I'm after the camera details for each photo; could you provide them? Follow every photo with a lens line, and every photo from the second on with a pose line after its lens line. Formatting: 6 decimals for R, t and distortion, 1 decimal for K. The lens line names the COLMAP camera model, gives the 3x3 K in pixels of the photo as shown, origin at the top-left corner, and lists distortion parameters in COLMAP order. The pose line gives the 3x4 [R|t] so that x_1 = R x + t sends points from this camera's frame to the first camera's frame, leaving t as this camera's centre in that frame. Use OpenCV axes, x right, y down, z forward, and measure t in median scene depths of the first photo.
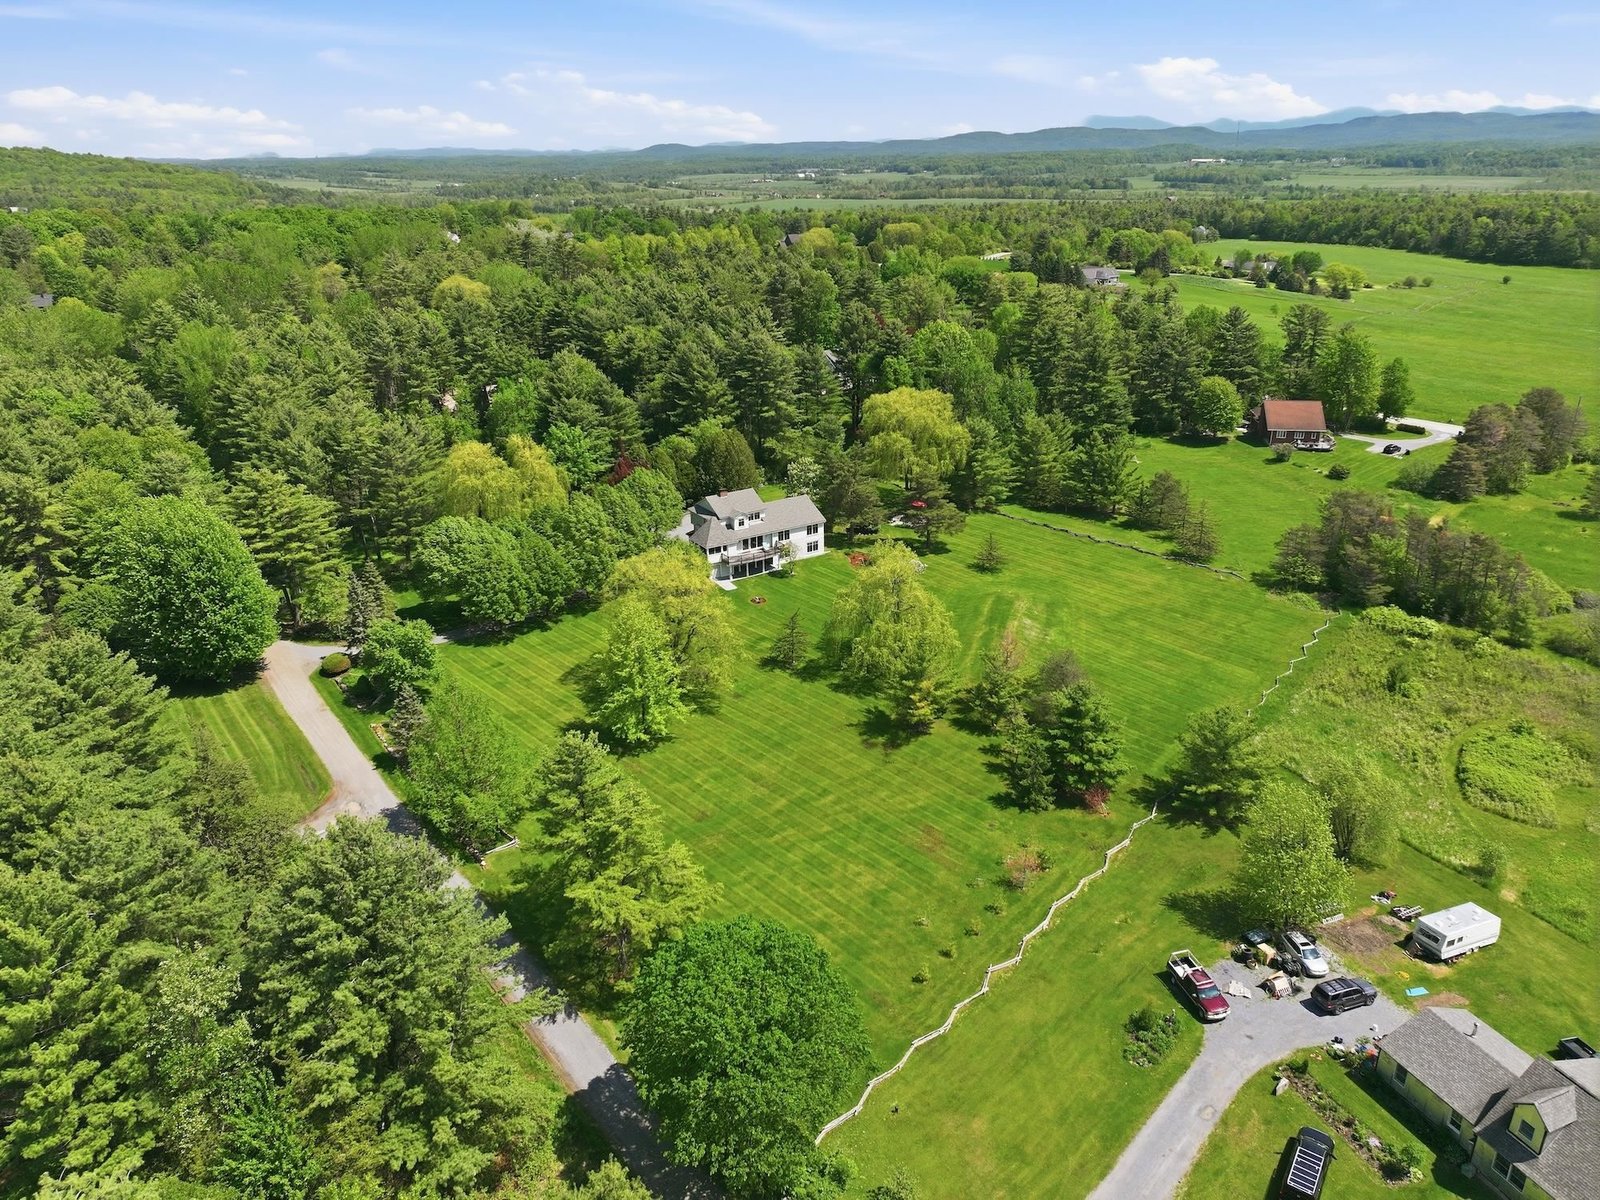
lens RADIAL K [[1116.0, 0, 802.6], [0, 1116.0, 588.1], [0, 0, 1]] dist [0.010161, 0.002523]
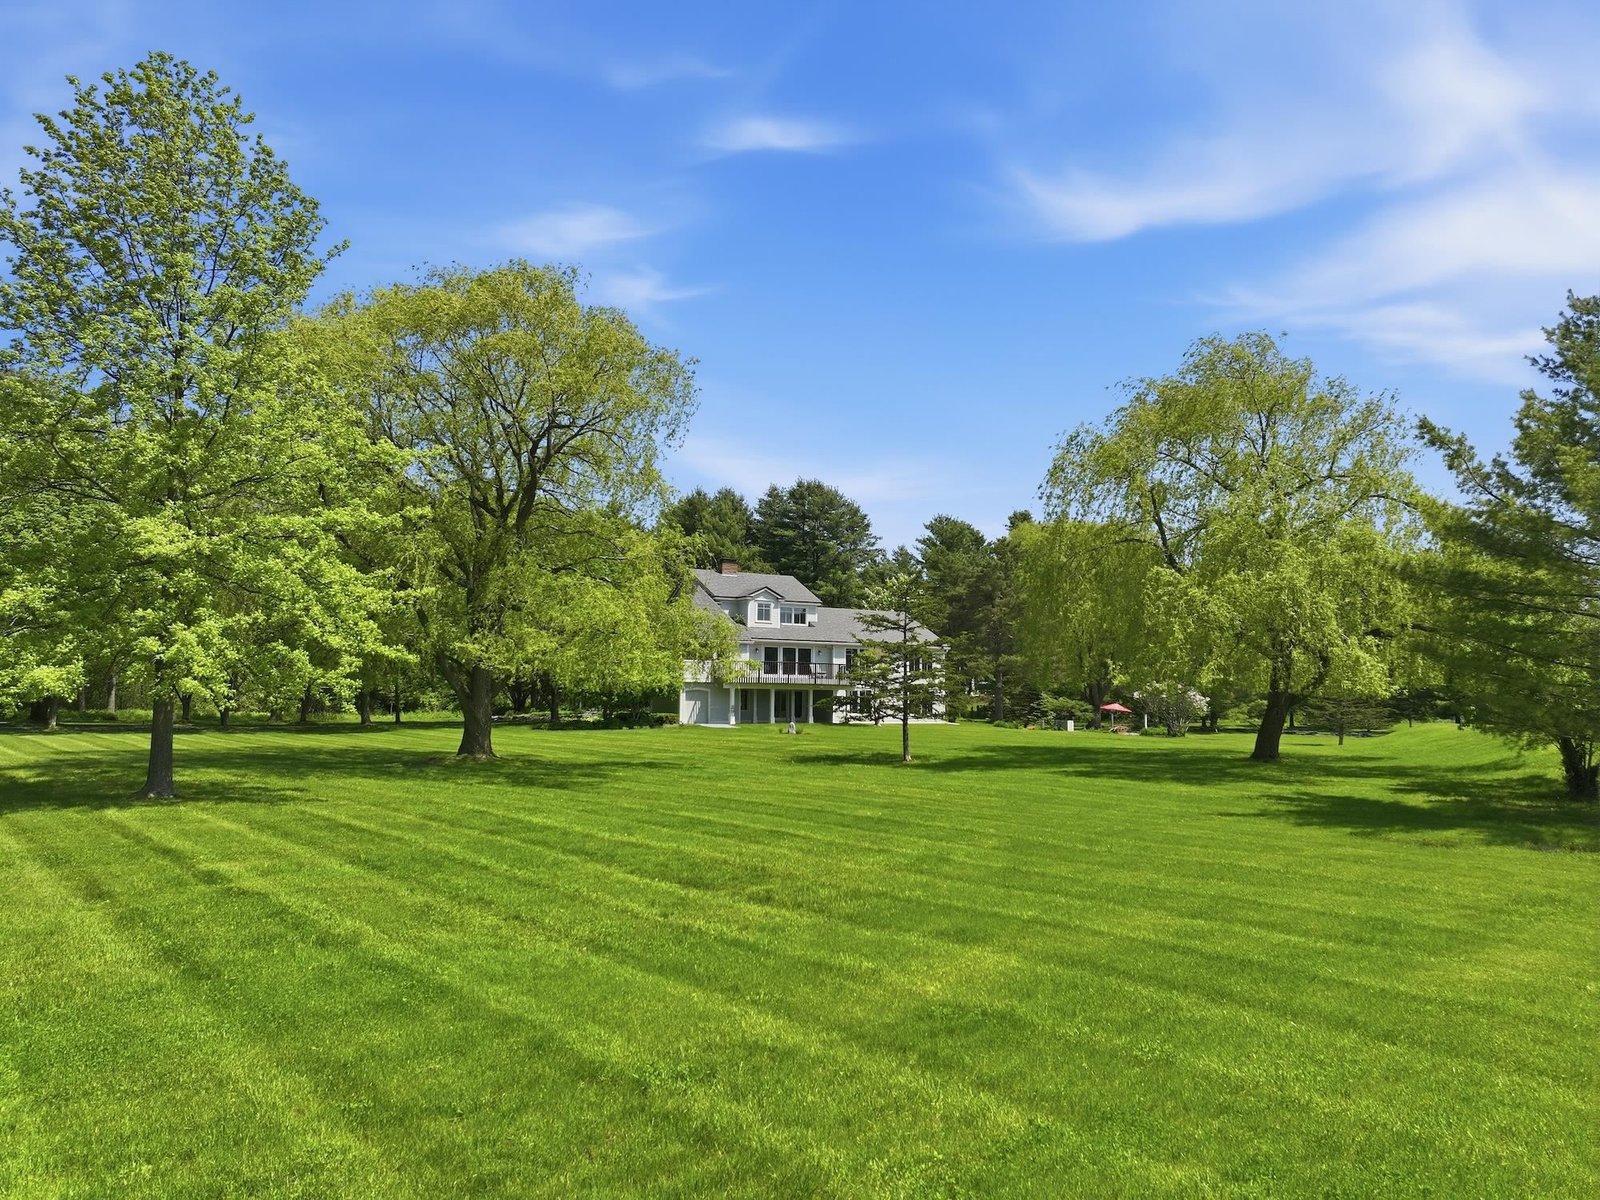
lens RADIAL K [[1116.0, 0, 802.6], [0, 1116.0, 588.1], [0, 0, 1]] dist [0.010161, 0.002523]
pose [[0.998949, 0.004413, -0.045618, -0.018188], [-0.025257, 0.883567, -0.467623, 0.129657], [0.038243, 0.468283, 0.882750, 0.568374]]
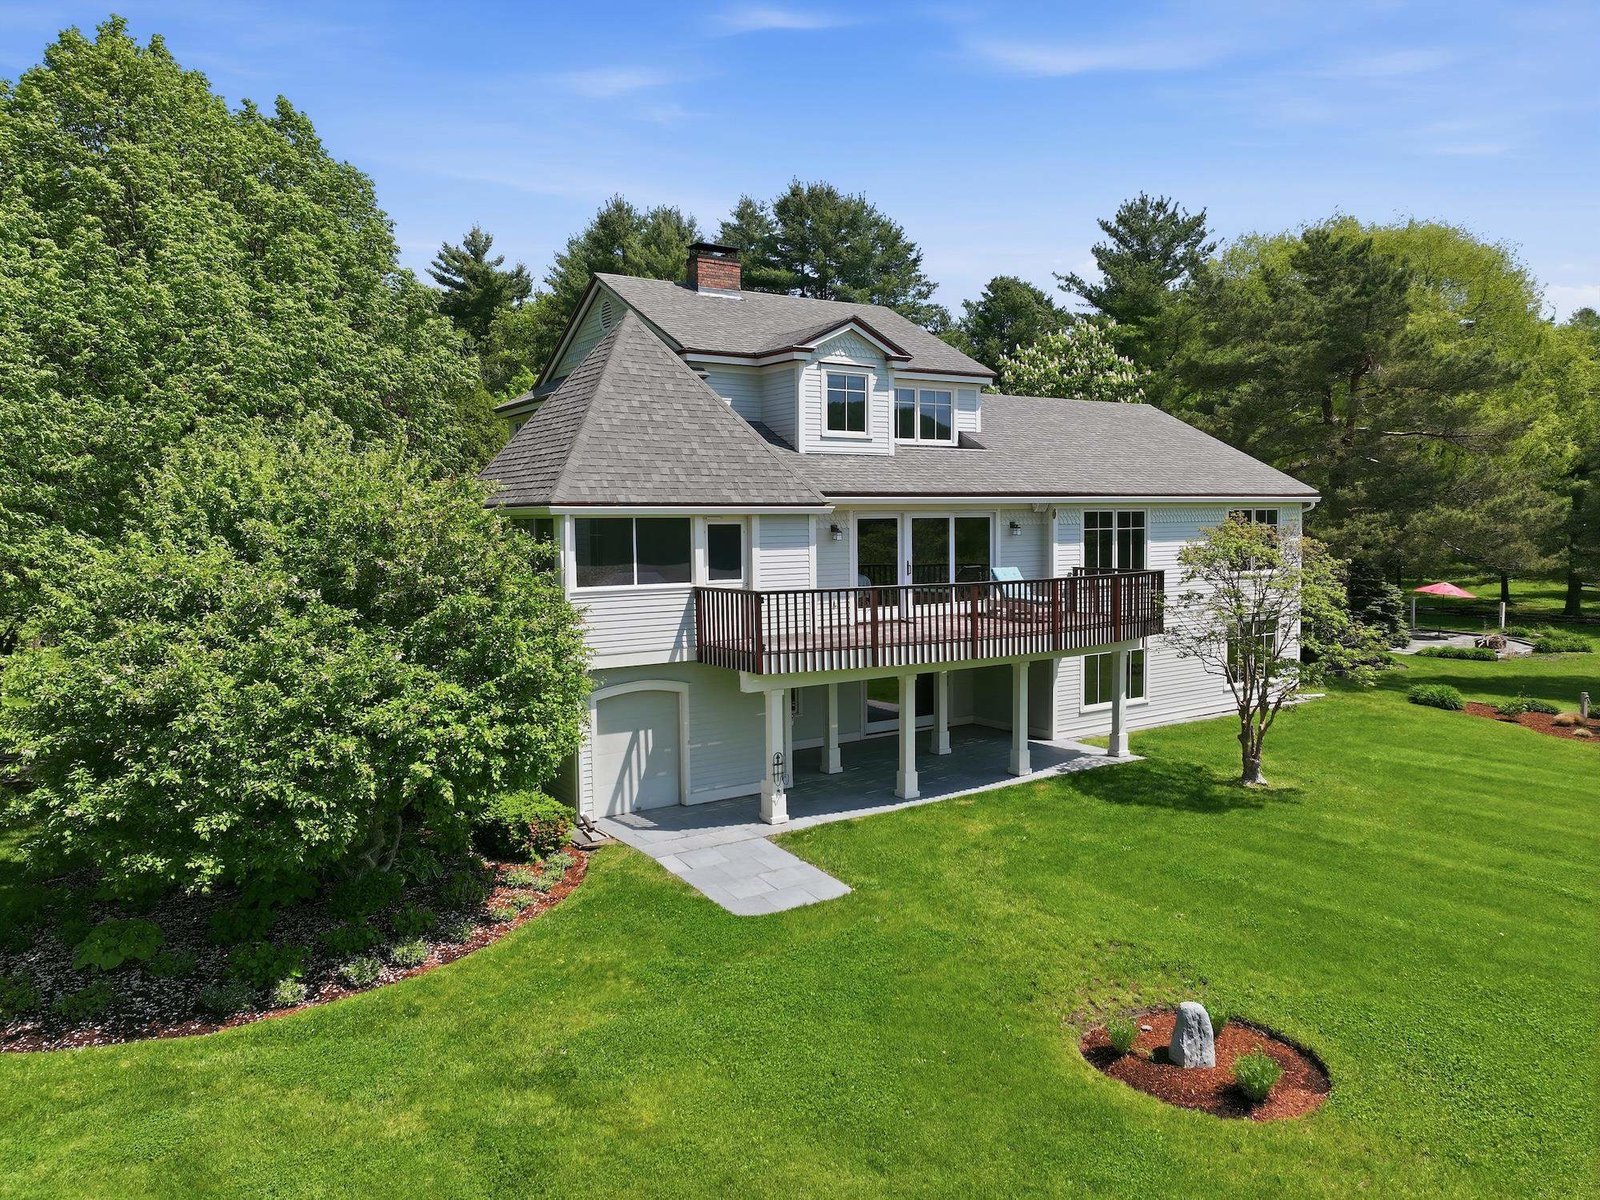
lens RADIAL K [[1116.0, 0, 802.6], [0, 1116.0, 588.1], [0, 0, 1]] dist [0.010161, 0.002523]
pose [[0.999803, -0.002682, 0.019673, -0.058879], [0.008668, 0.950379, -0.310973, 0.004560], [-0.017862, 0.311082, 0.950215, 0.821634]]
